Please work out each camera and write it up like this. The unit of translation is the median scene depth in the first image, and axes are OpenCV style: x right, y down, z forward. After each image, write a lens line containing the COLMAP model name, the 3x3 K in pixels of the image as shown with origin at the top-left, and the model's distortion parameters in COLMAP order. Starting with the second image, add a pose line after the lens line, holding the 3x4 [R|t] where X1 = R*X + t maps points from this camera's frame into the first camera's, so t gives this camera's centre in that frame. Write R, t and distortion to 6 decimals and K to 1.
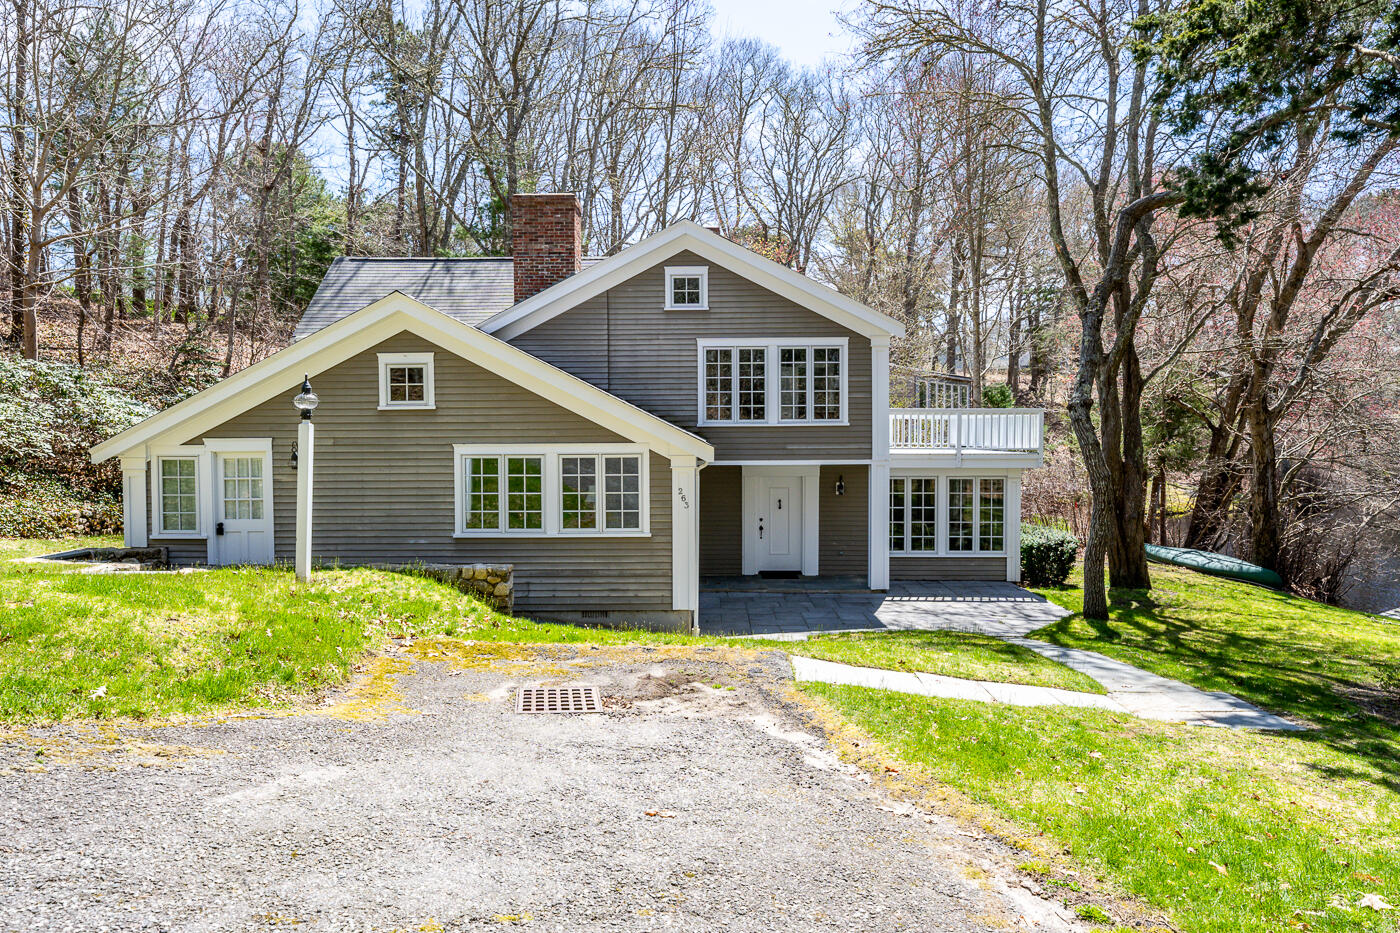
lens RADIAL K [[860.1, 0, 700.0], [0, 860.1, 466.5], [0, 0, 1]] dist [-0.002146, -0.000882]
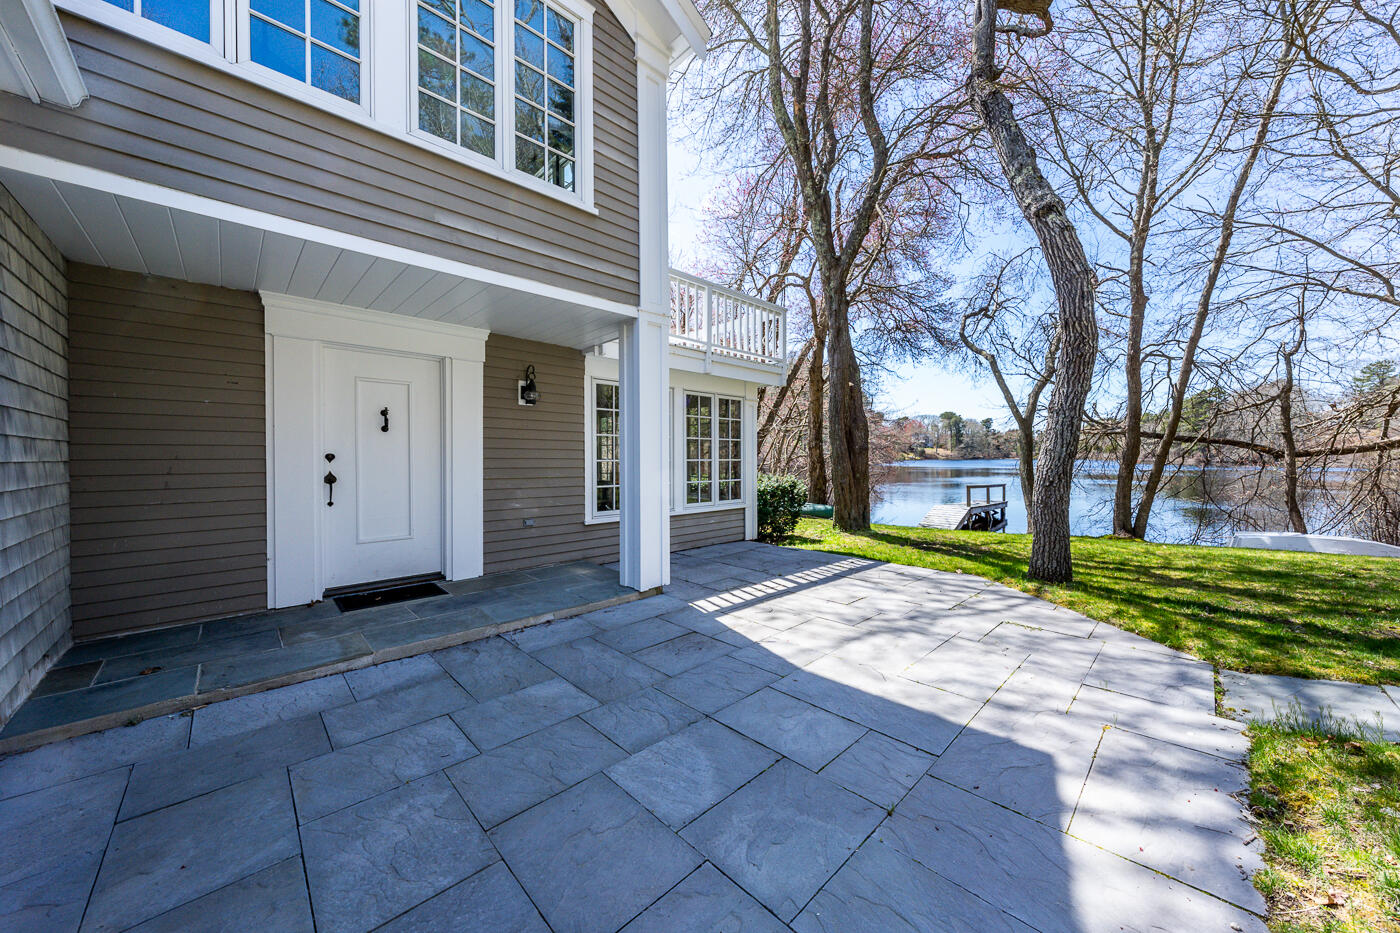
lens RADIAL K [[478.4, 0, 686.2], [0, 478.4, 462.1], [0, 0, 1]] dist [-0.000453, -0.000001]
pose [[0.720819, -0.004727, 0.693107, 0.051000], [0.025996, 0.999458, -0.020219, 0.100892], [-0.692636, 0.032593, 0.720551, 1.010573]]
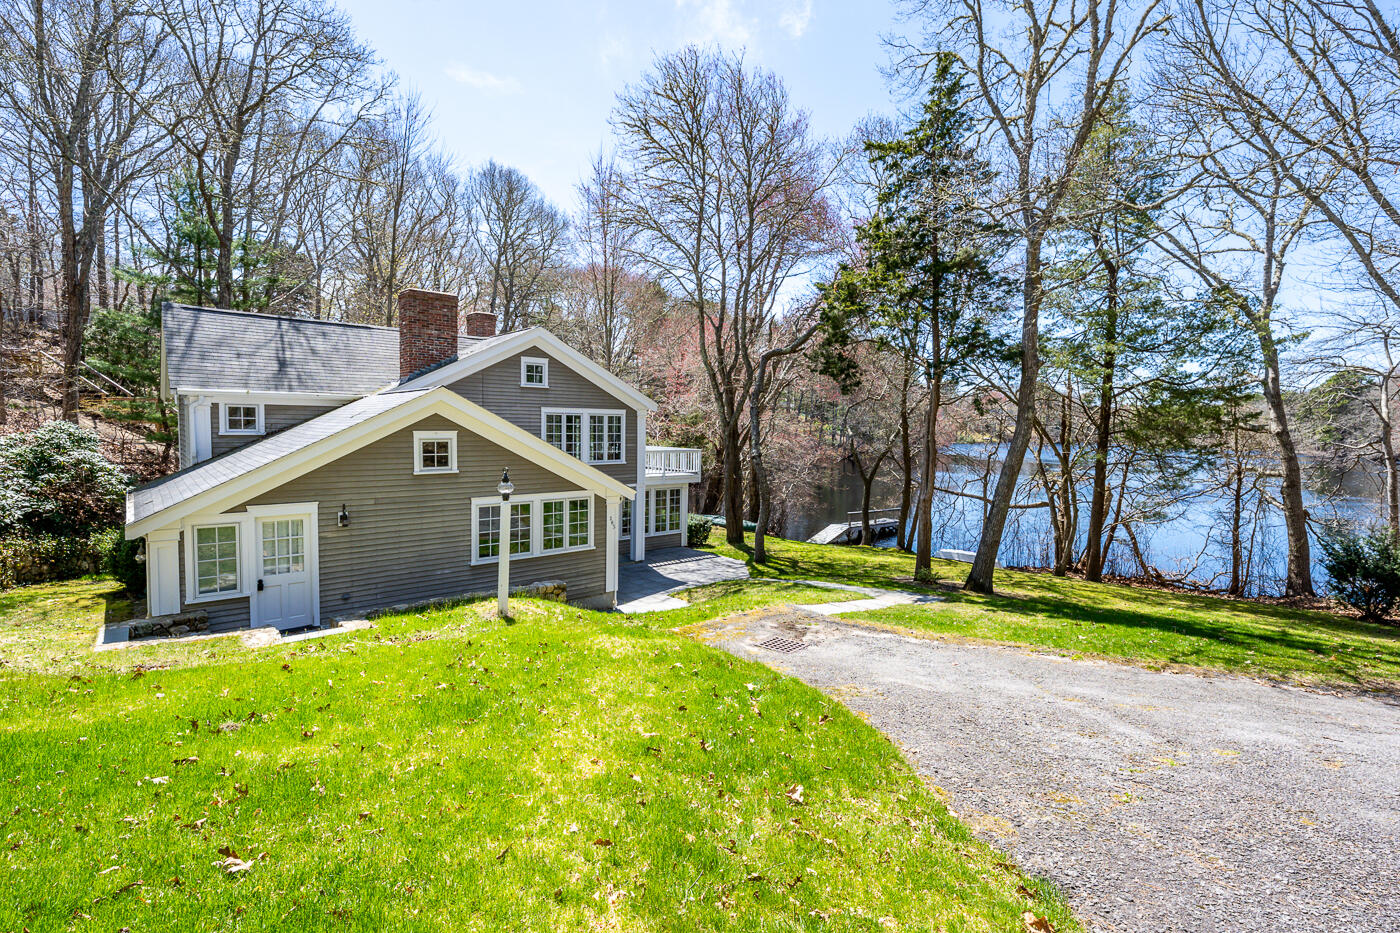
lens RADIAL K [[647.4, 0, 693.7], [0, 647.4, 462.3], [0, 0, 1]] dist [-0.000726, -0.000008]
pose [[0.738886, -0.024239, 0.673394, -0.707236], [0.003026, 0.999462, 0.032657, -0.113253], [-0.673824, -0.022092, 0.738562, 0.003466]]
